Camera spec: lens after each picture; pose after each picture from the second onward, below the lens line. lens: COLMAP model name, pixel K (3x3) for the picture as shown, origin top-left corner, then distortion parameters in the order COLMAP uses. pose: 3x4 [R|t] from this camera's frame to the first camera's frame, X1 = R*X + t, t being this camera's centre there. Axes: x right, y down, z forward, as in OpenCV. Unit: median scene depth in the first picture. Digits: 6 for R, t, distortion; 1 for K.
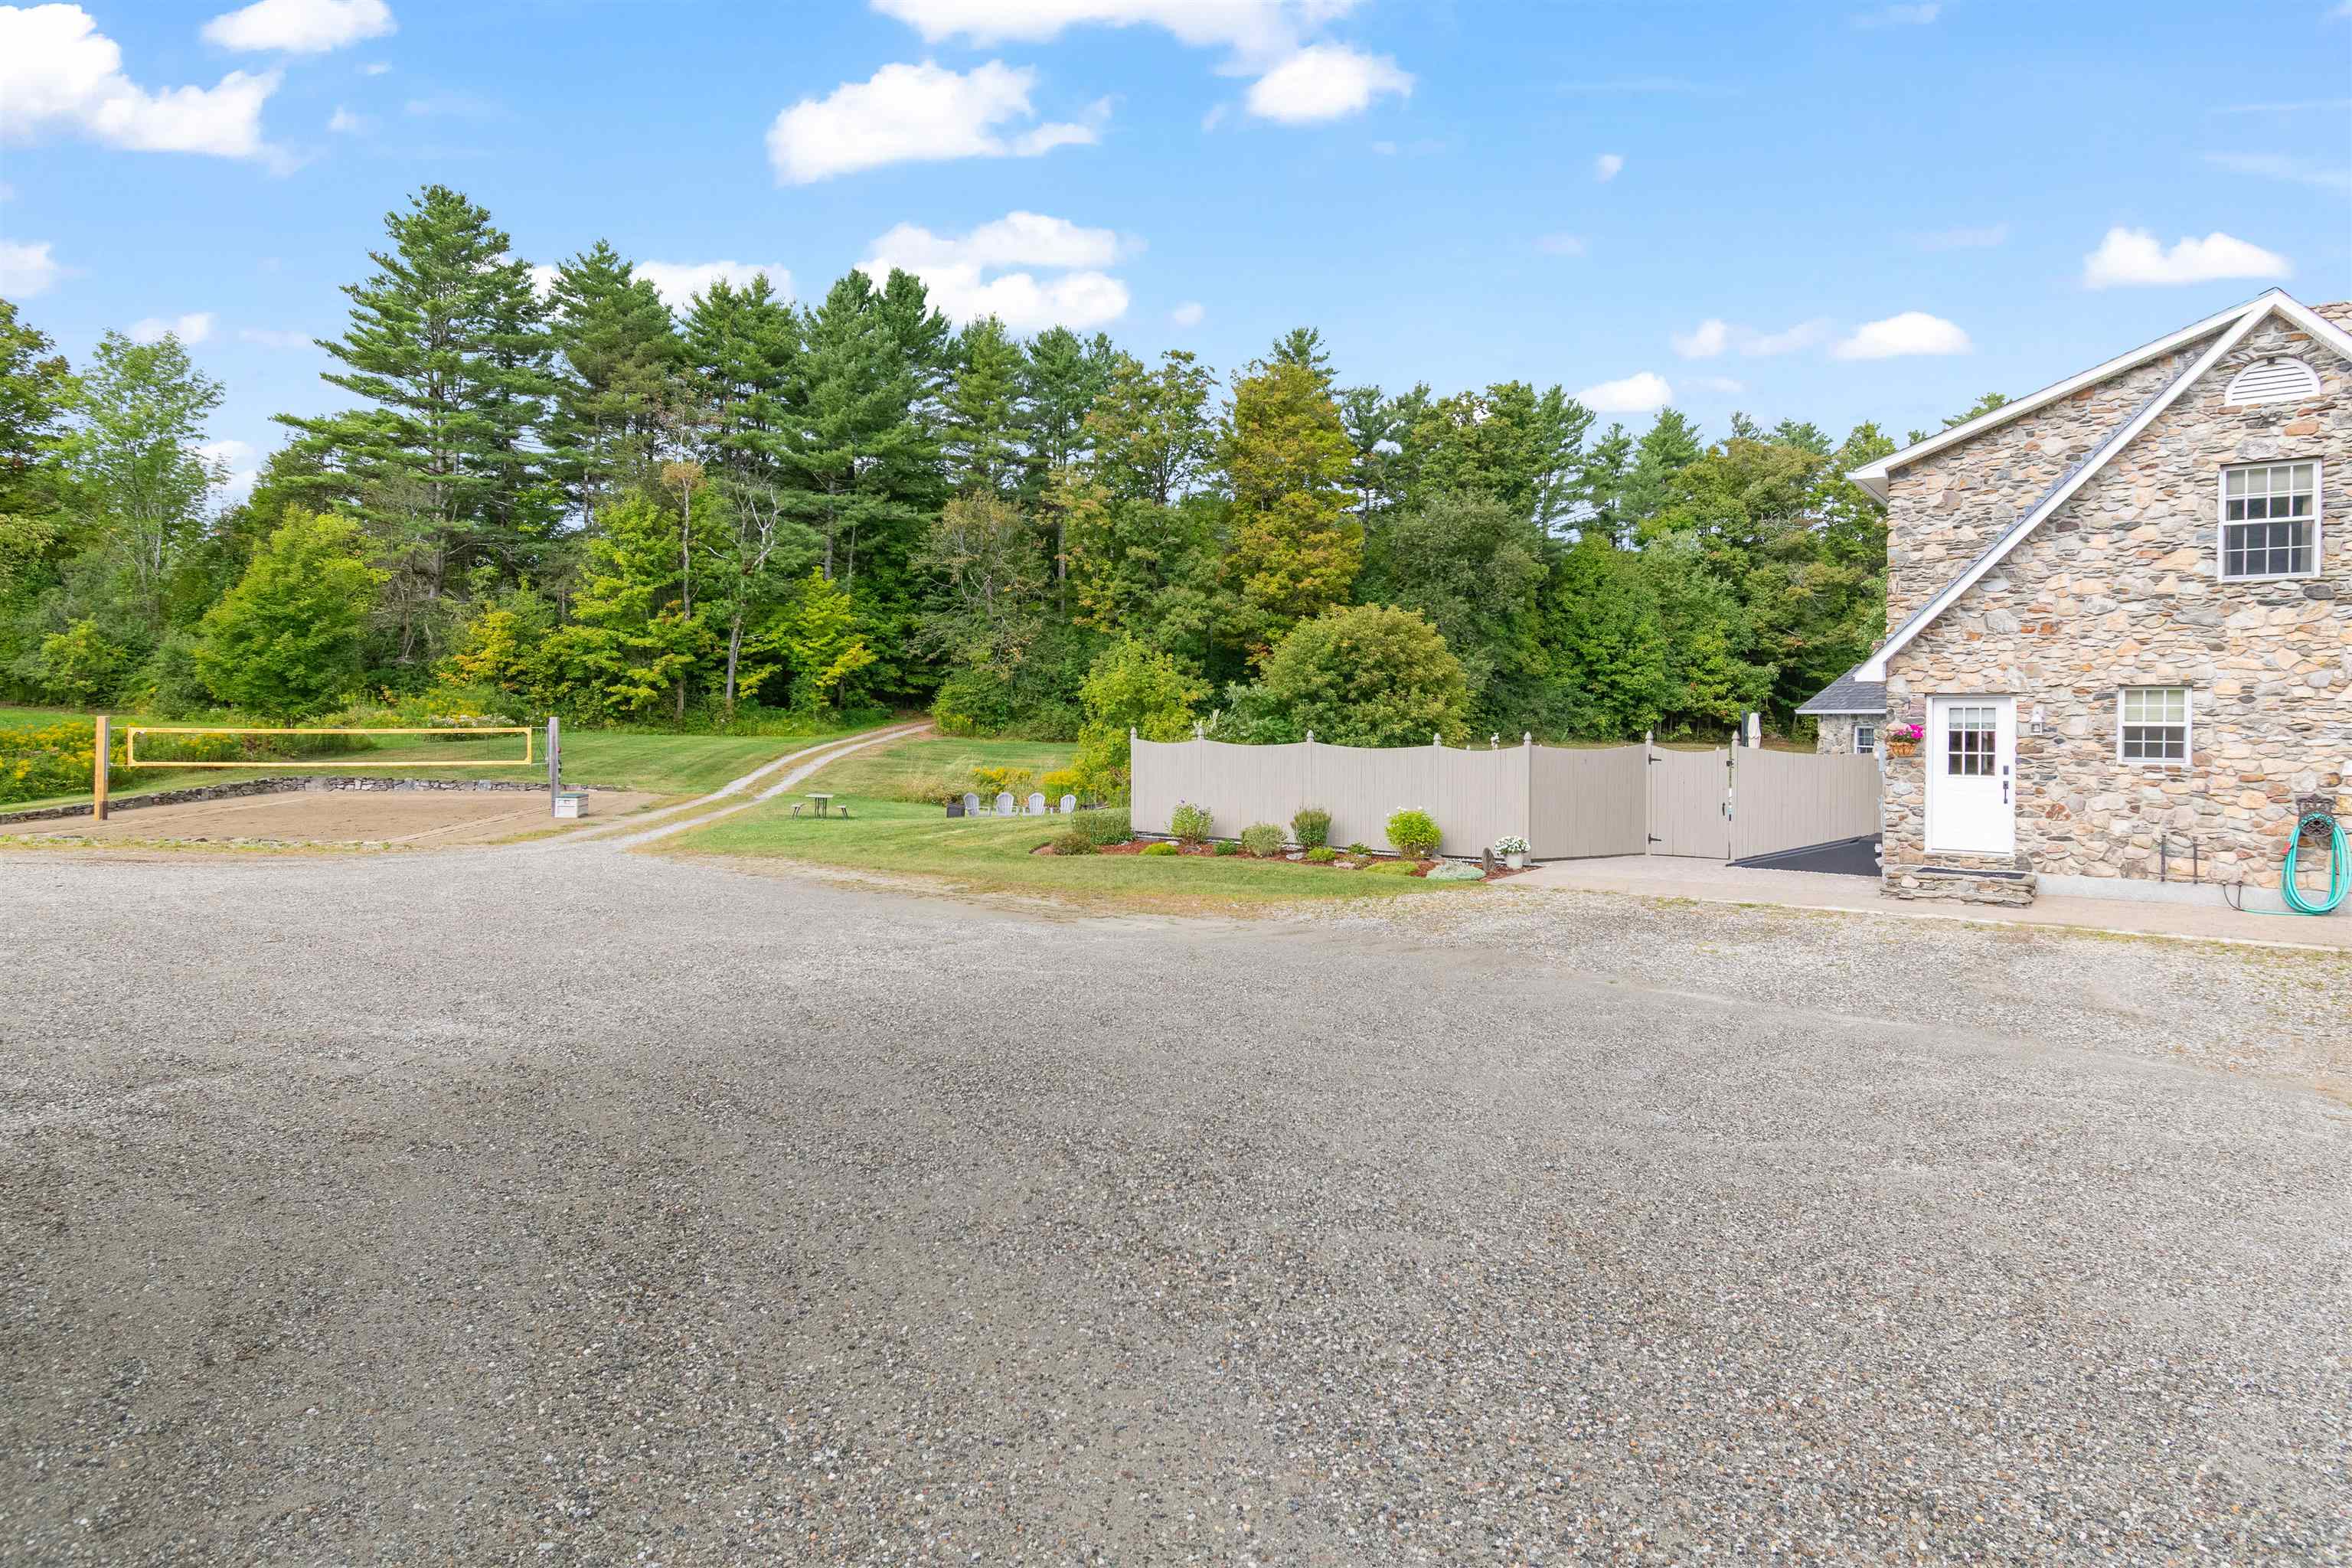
lens RADIAL K [[1360.0, 0, 1173.7], [0, 1360.0, 741.0], [0, 0, 1]] dist [0.002181, -0.001567]
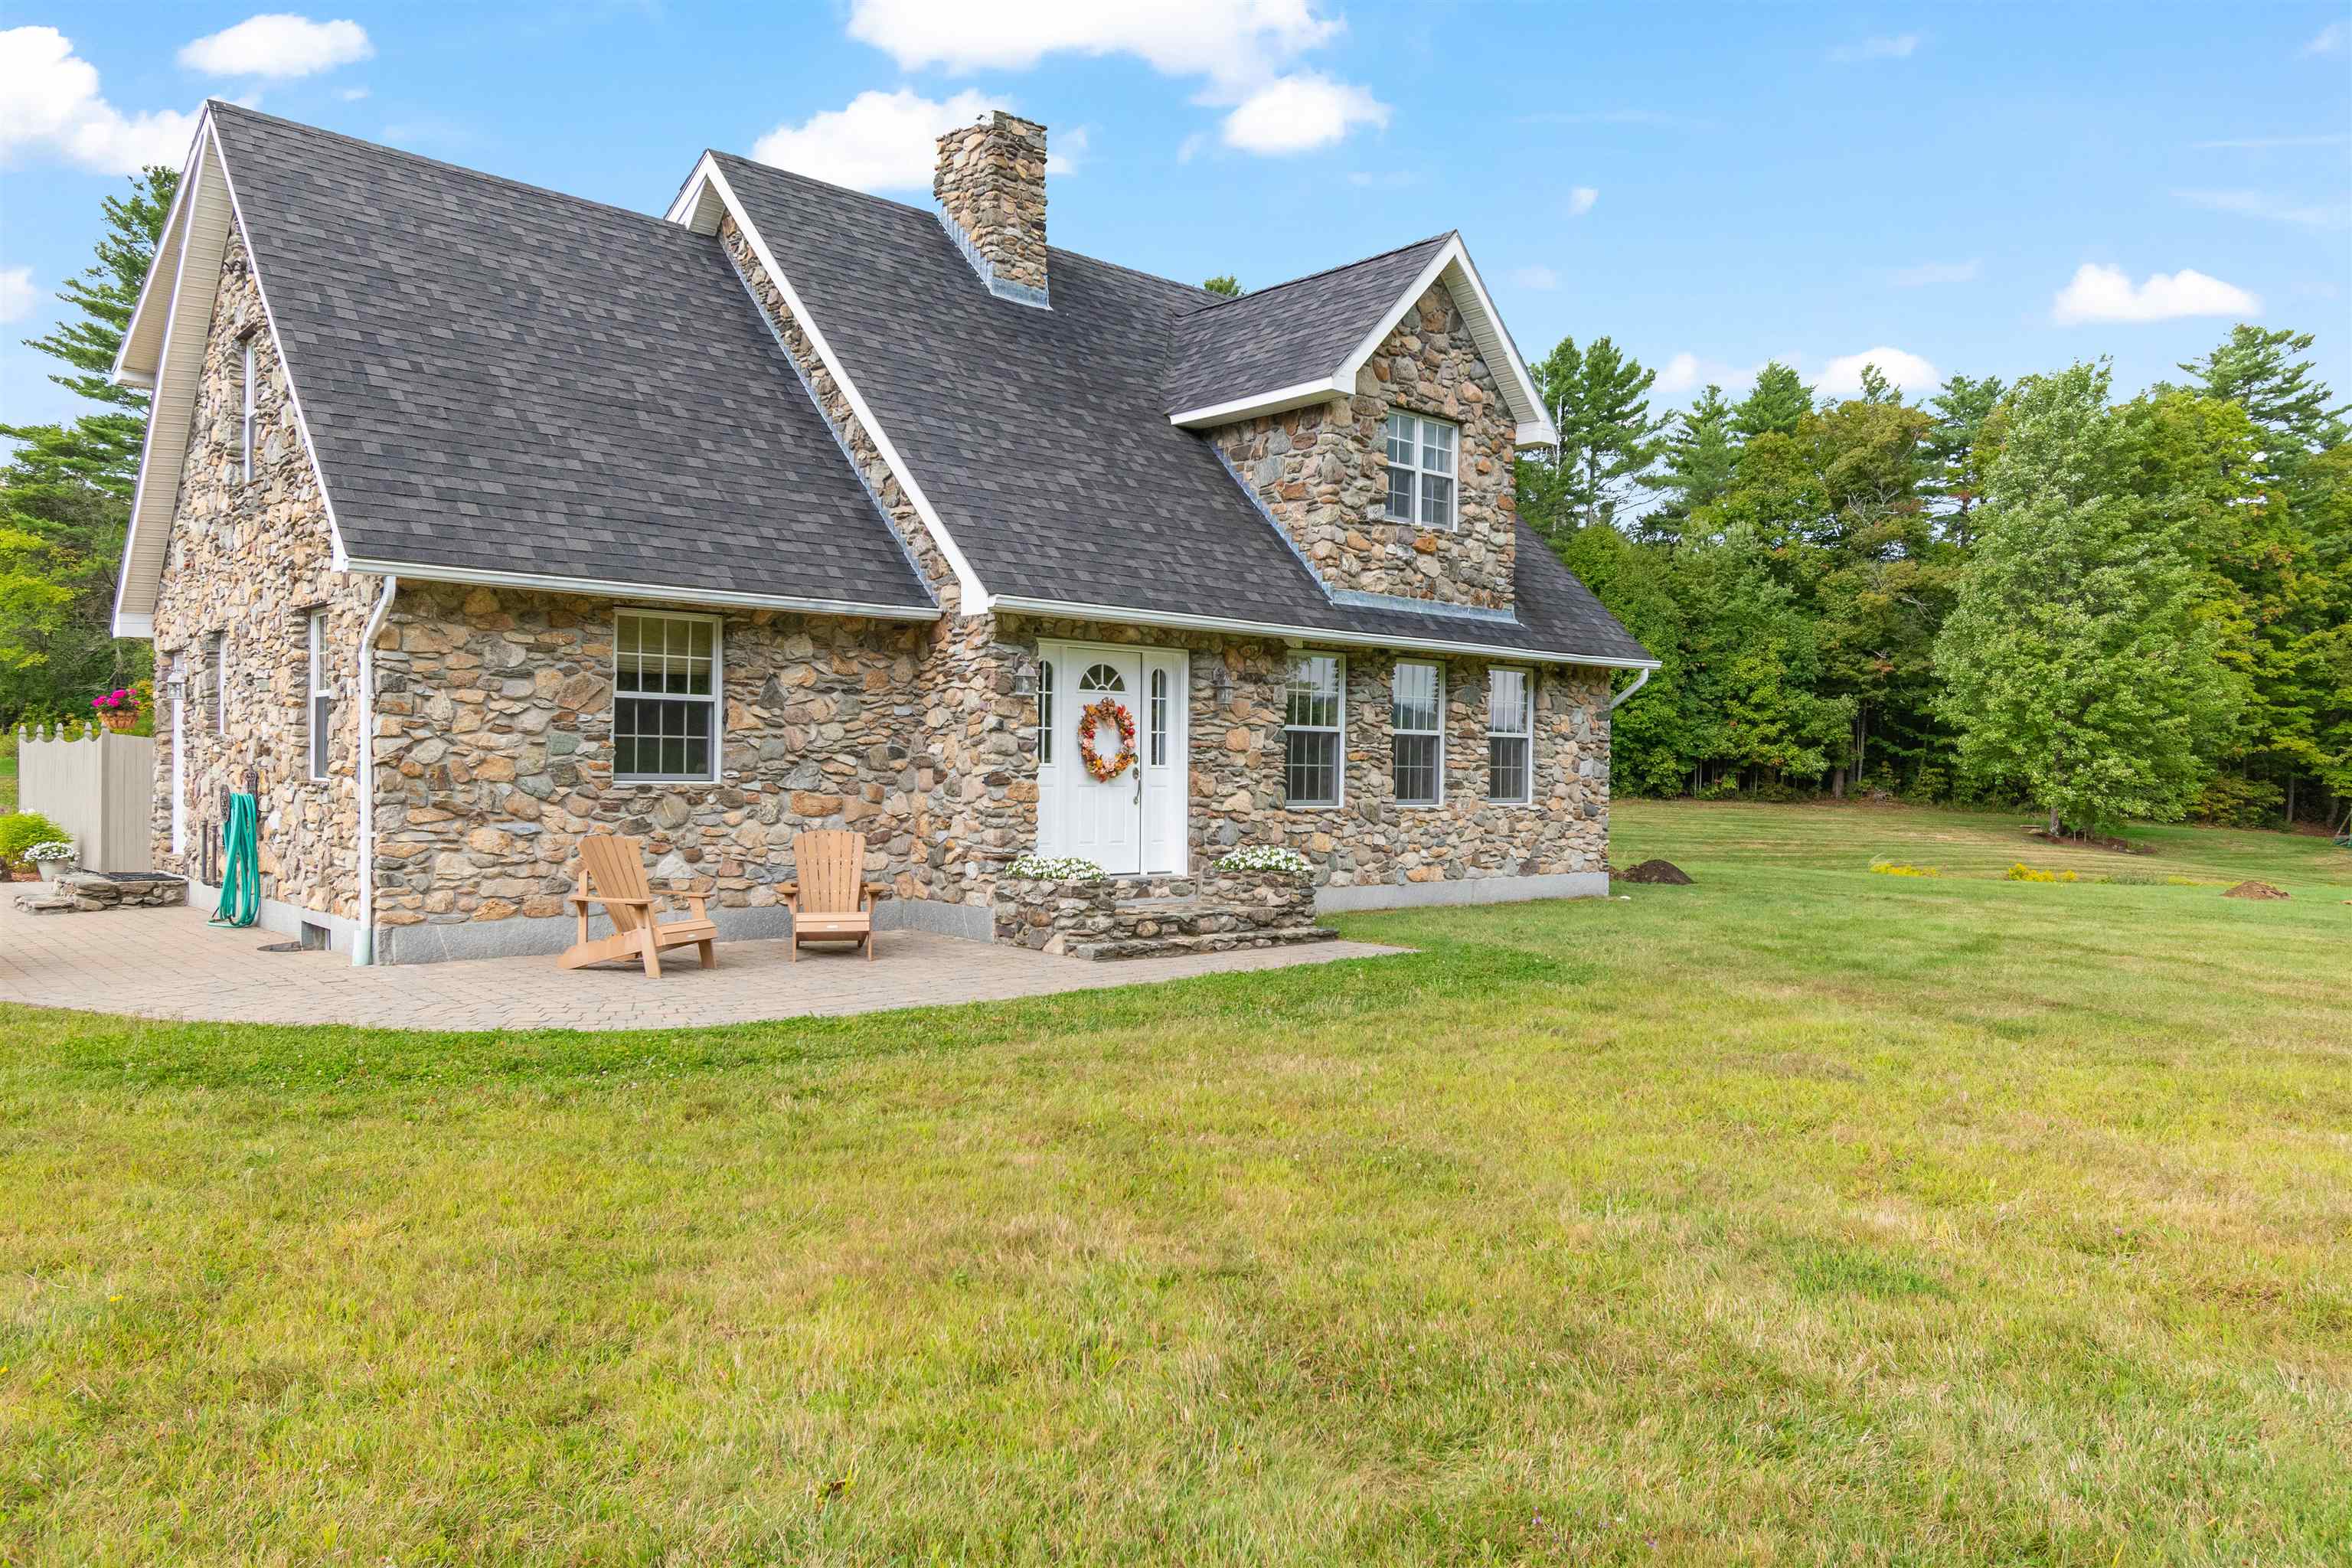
lens RADIAL K [[1680.1, 0, 1192.4], [0, 1680.1, 783.8], [0, 0, 1]] dist [0.001335, 0.002963]
pose [[0.981426, 0.009908, -0.191583, 0.283732], [-0.012913, 0.999812, -0.014445, 0.009854], [0.191404, 0.016650, 0.981370, 0.028740]]
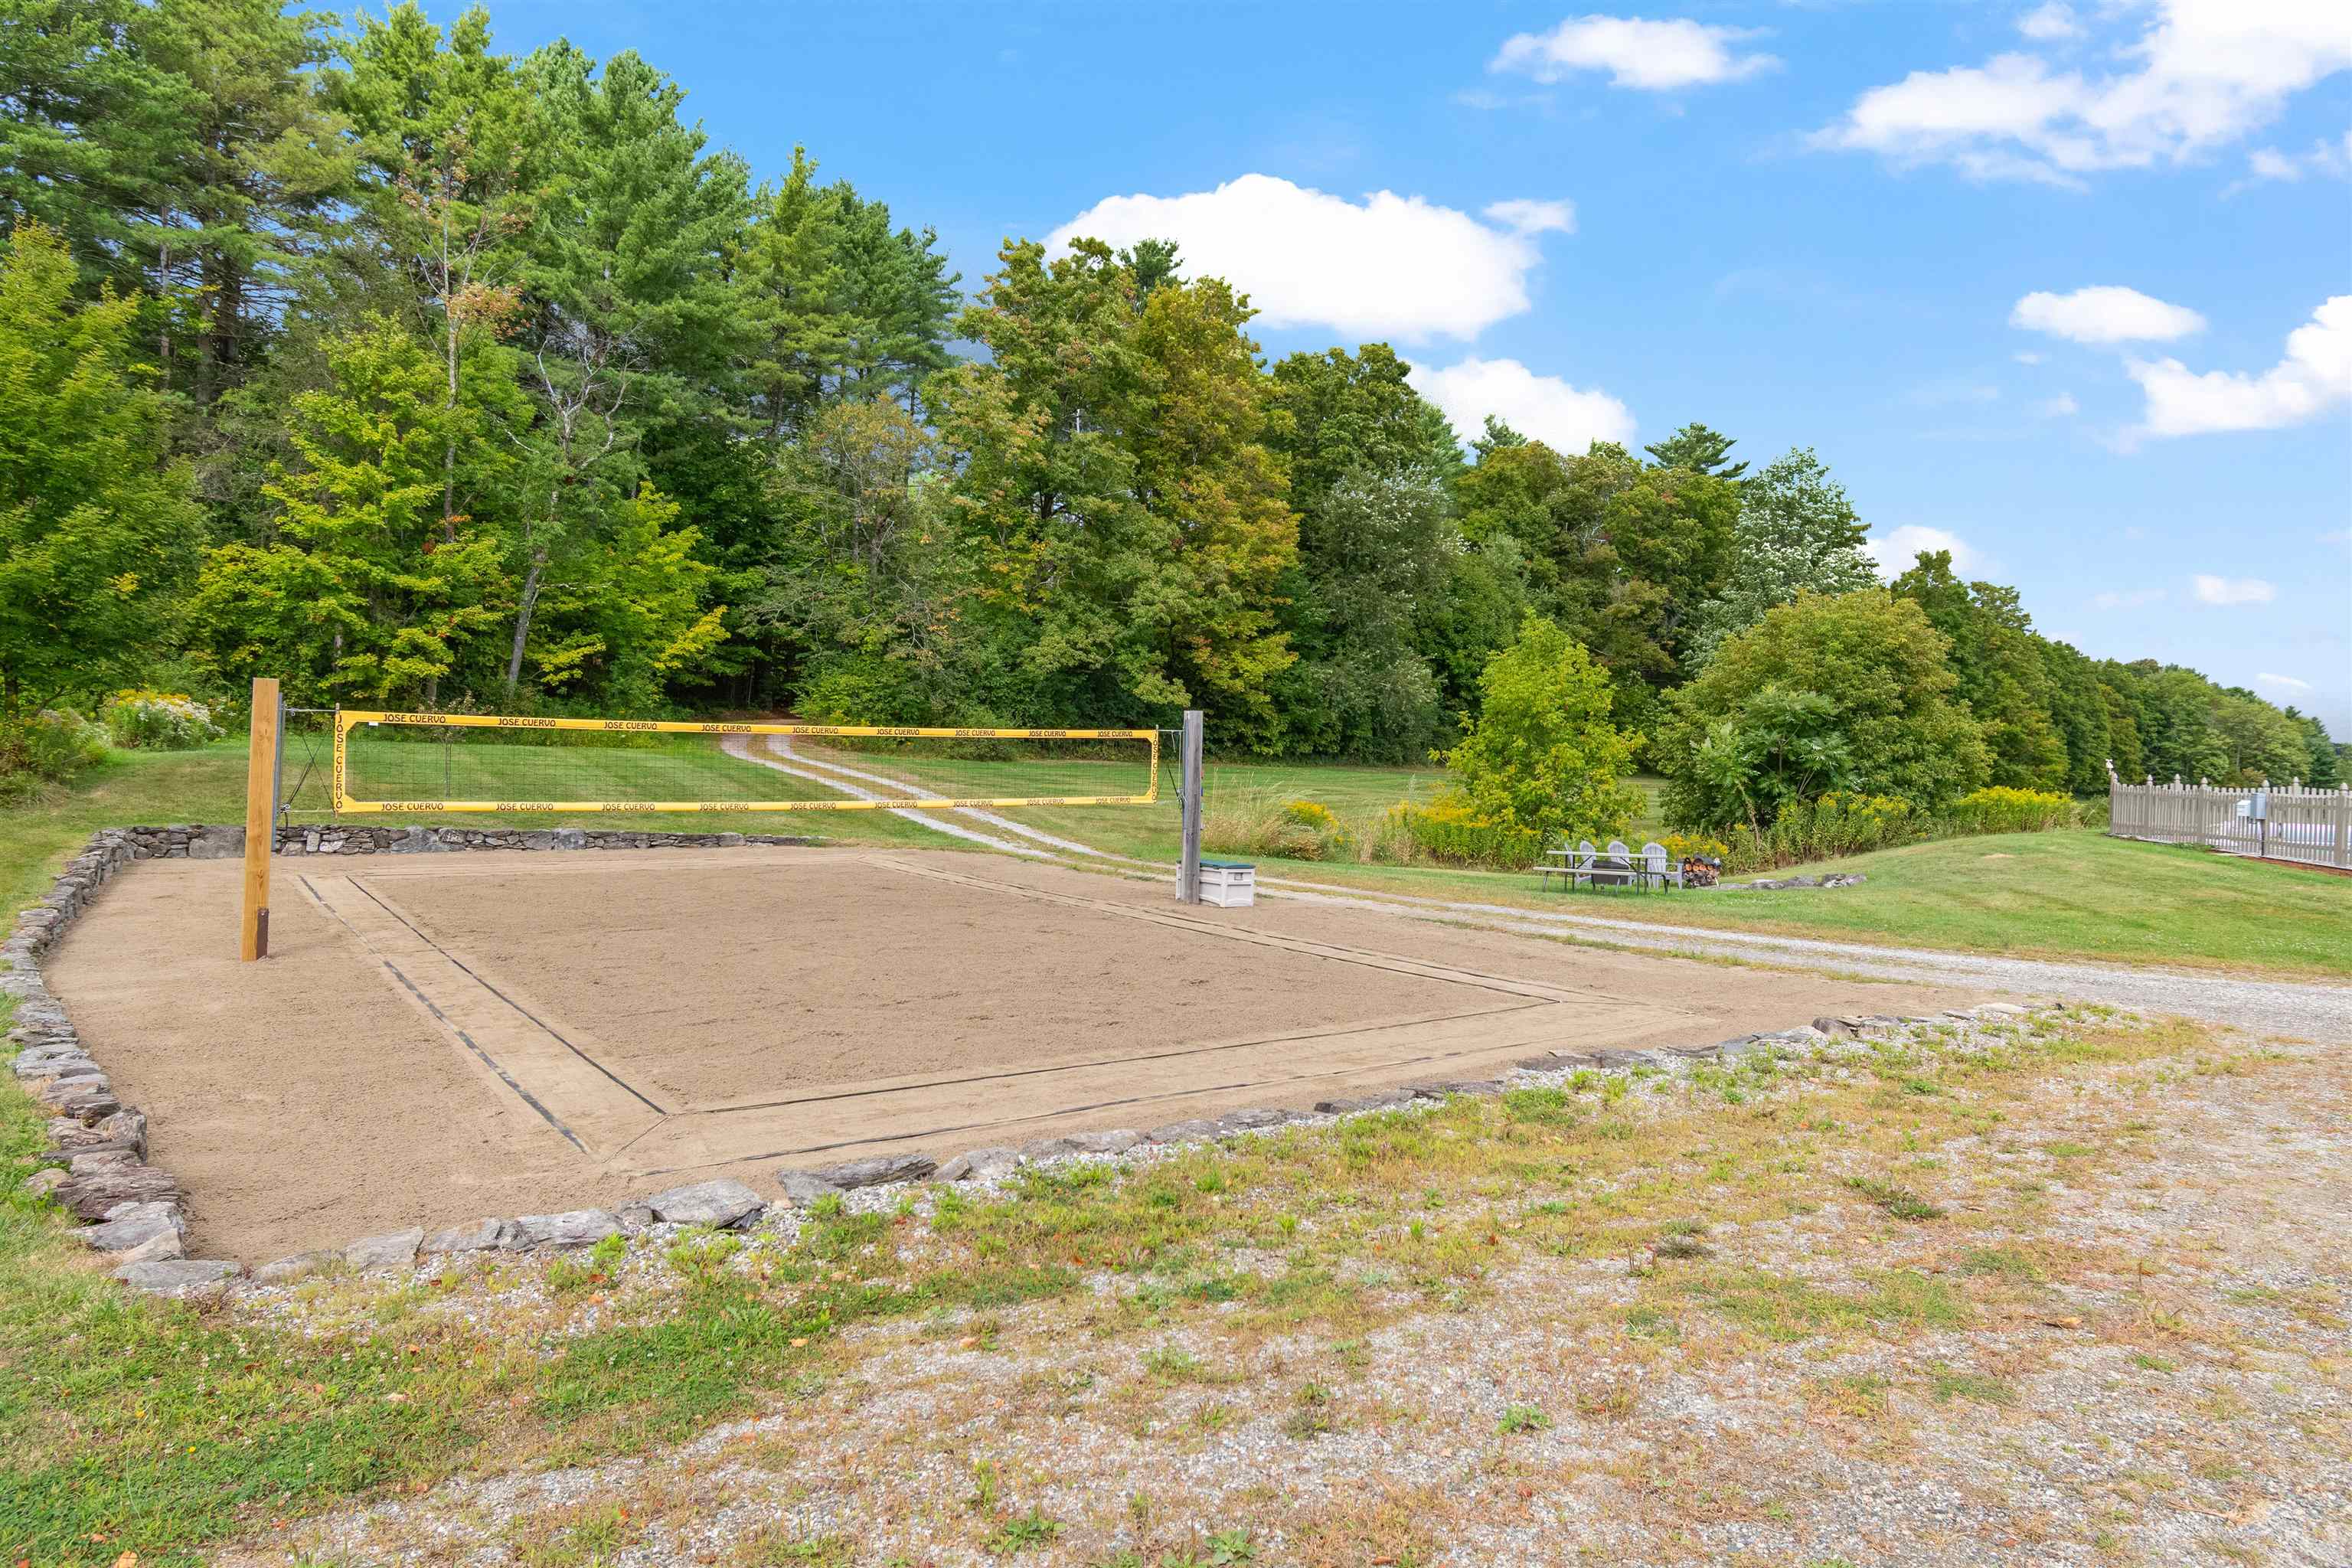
lens RADIAL K [[1516.5, 0, 1167.3], [0, 1516.5, 772.9], [0, 0, 1]] dist [-0.004261, -0.000530]
pose [[0.892802, 0.005367, 0.450417, -0.309062], [-0.006972, 0.999974, 0.001905, 0.004254], [-0.450395, -0.004842, 0.892816, 0.214671]]
